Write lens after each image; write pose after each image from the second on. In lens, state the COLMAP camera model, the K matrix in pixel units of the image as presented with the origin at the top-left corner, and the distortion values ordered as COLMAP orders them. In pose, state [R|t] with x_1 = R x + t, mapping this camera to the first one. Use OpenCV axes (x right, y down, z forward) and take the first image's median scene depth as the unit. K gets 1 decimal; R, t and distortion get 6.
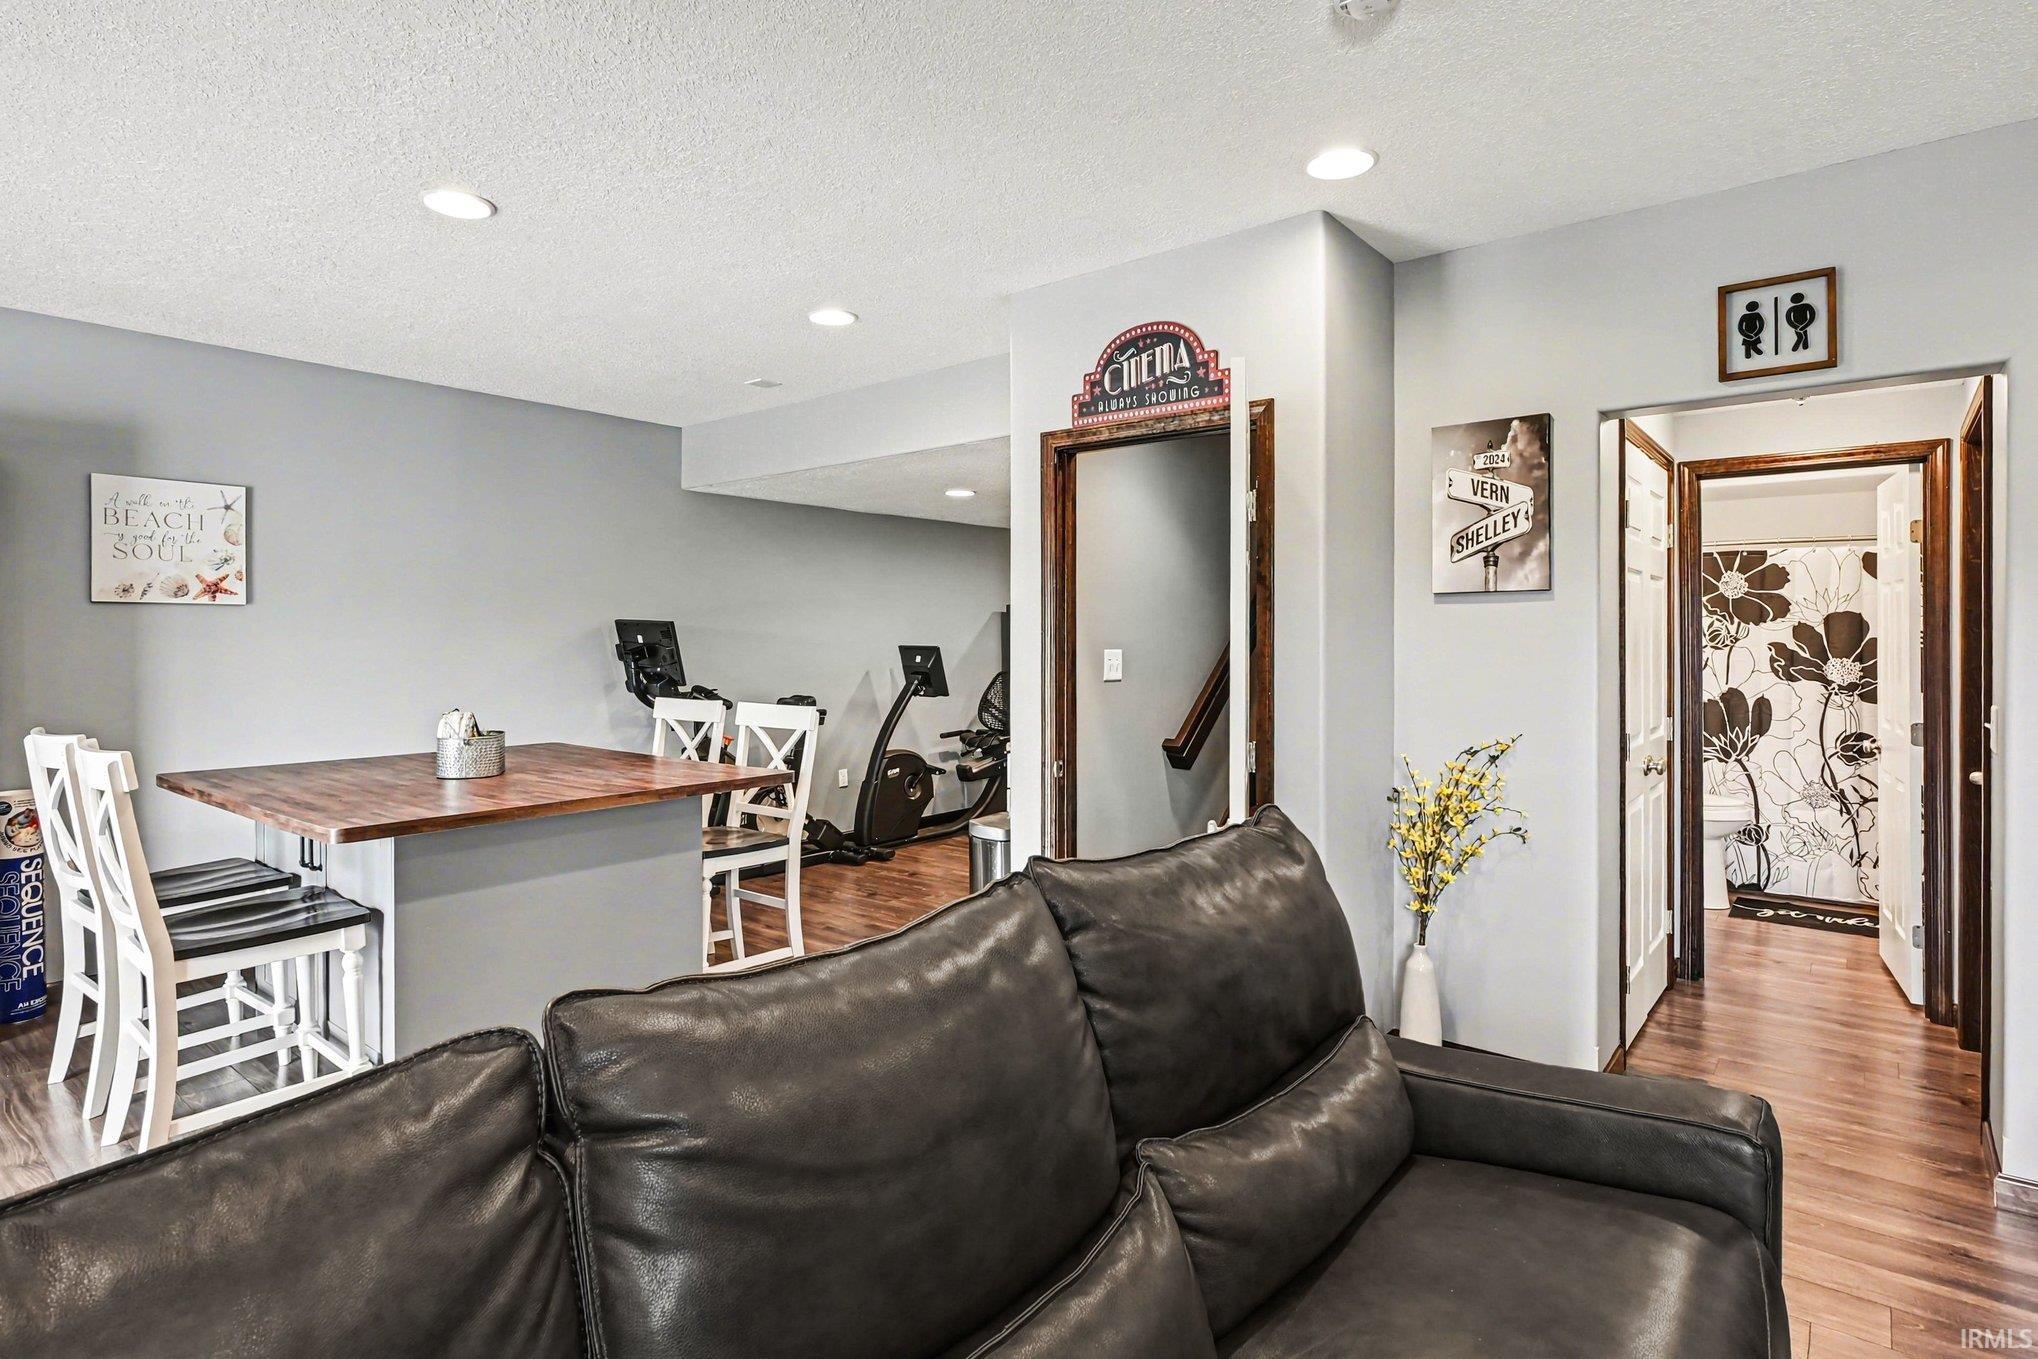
lens RADIAL K [[1029.5, 0, 1039.1], [0, 1029.5, 651.0], [0, 0, 1]] dist [-0.005214, 0.000316]
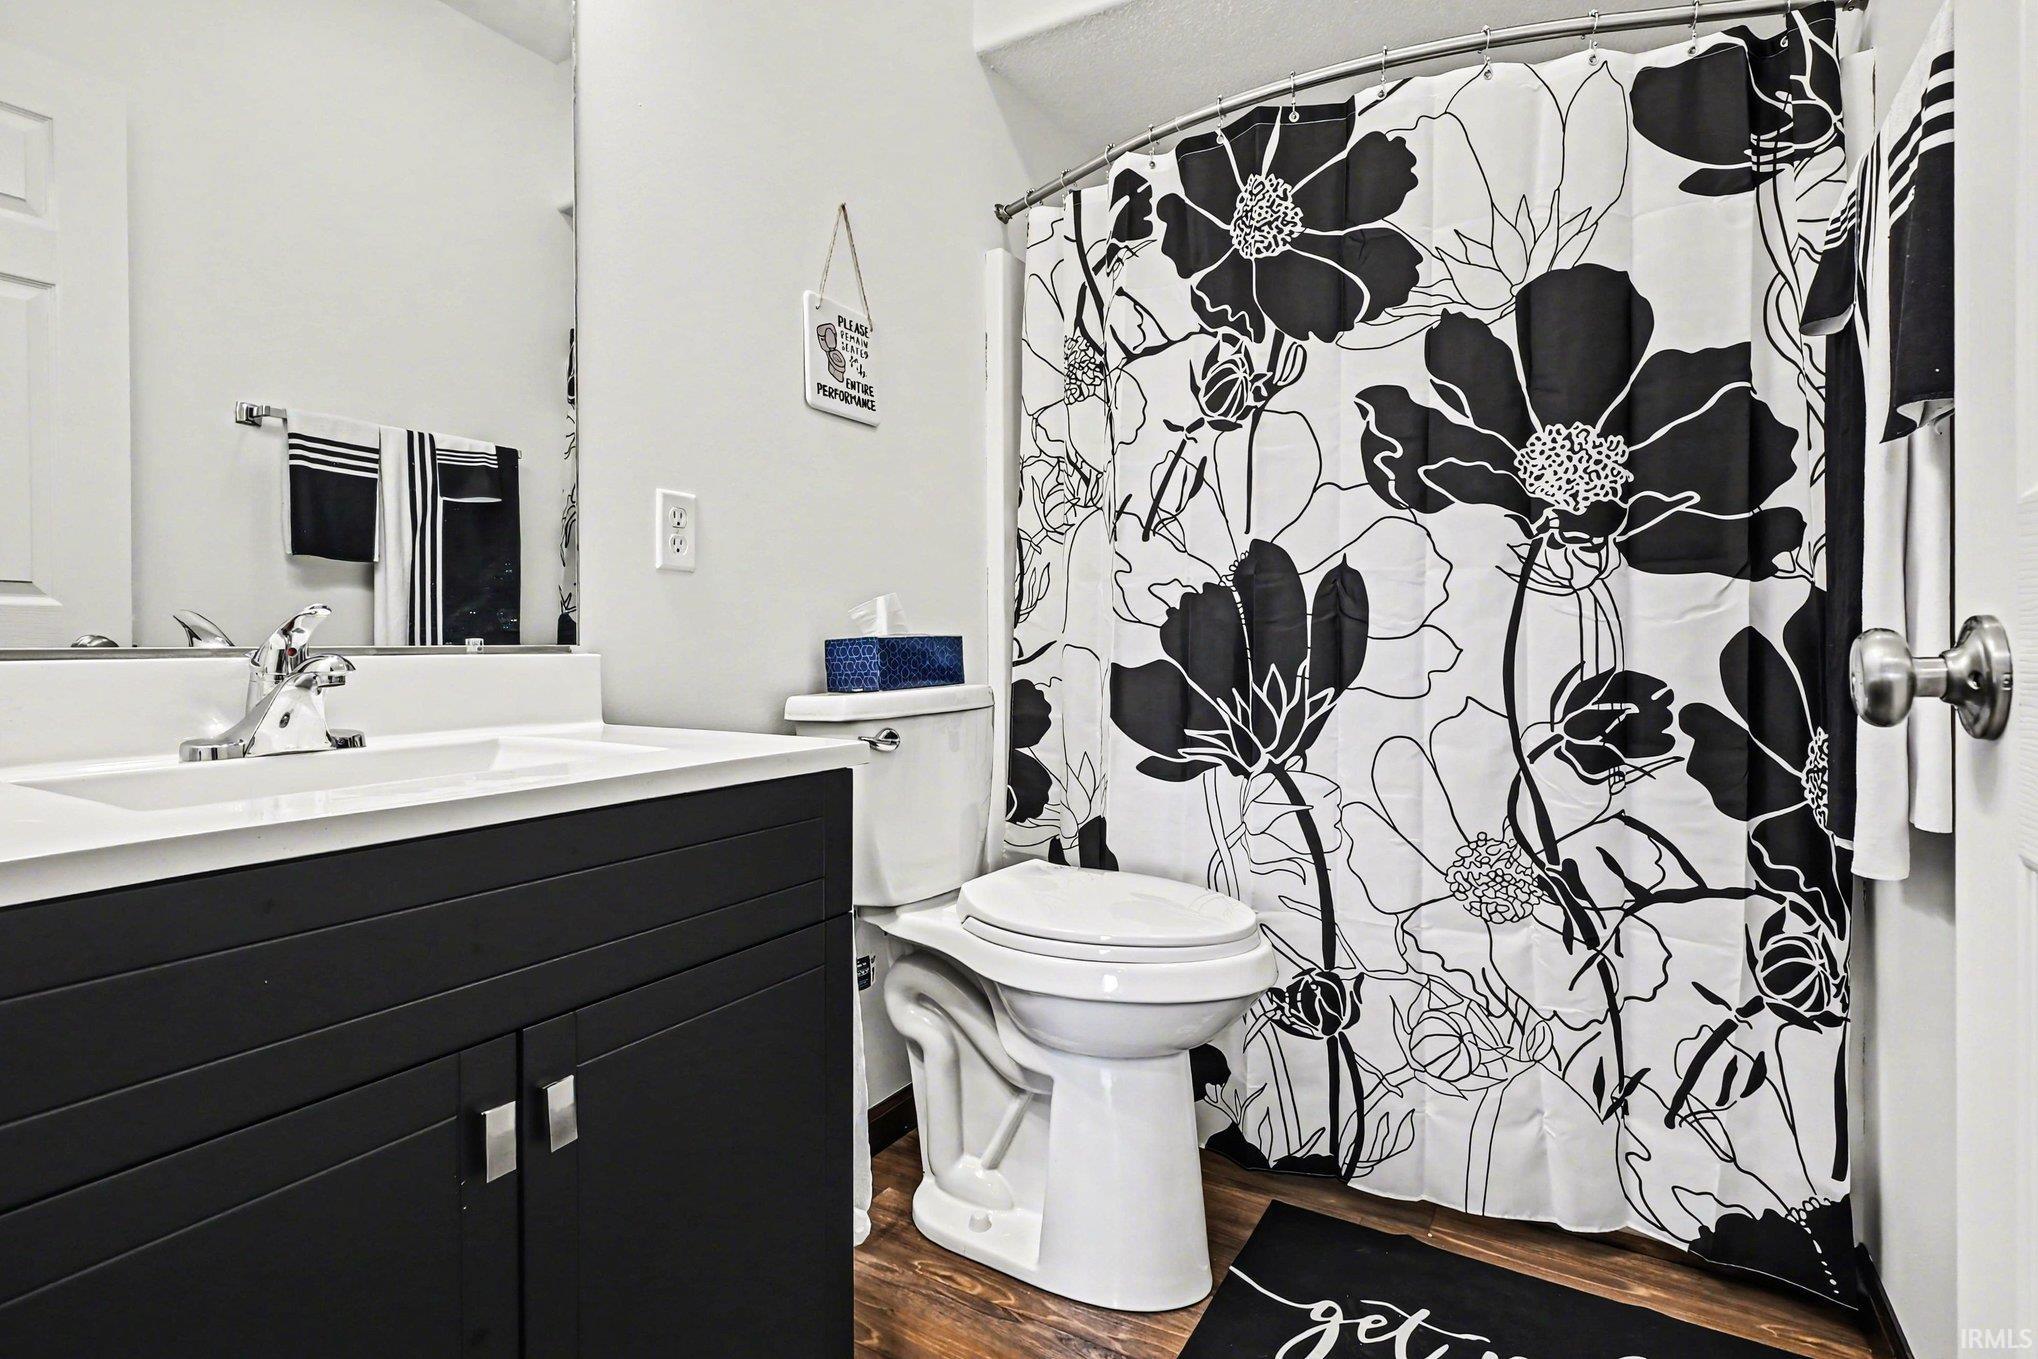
lens RADIAL K [[1029.5, 0, 1013.6], [0, 1029.5, 663.7], [0, 0, 1]] dist [-0.005214, 0.000316]
pose [[0.987548, 0.004727, 0.157250, 0.563211], [-0.003901, 0.999977, -0.005562, 0.077806], [-0.157272, 0.004879, 0.987543, 0.714861]]
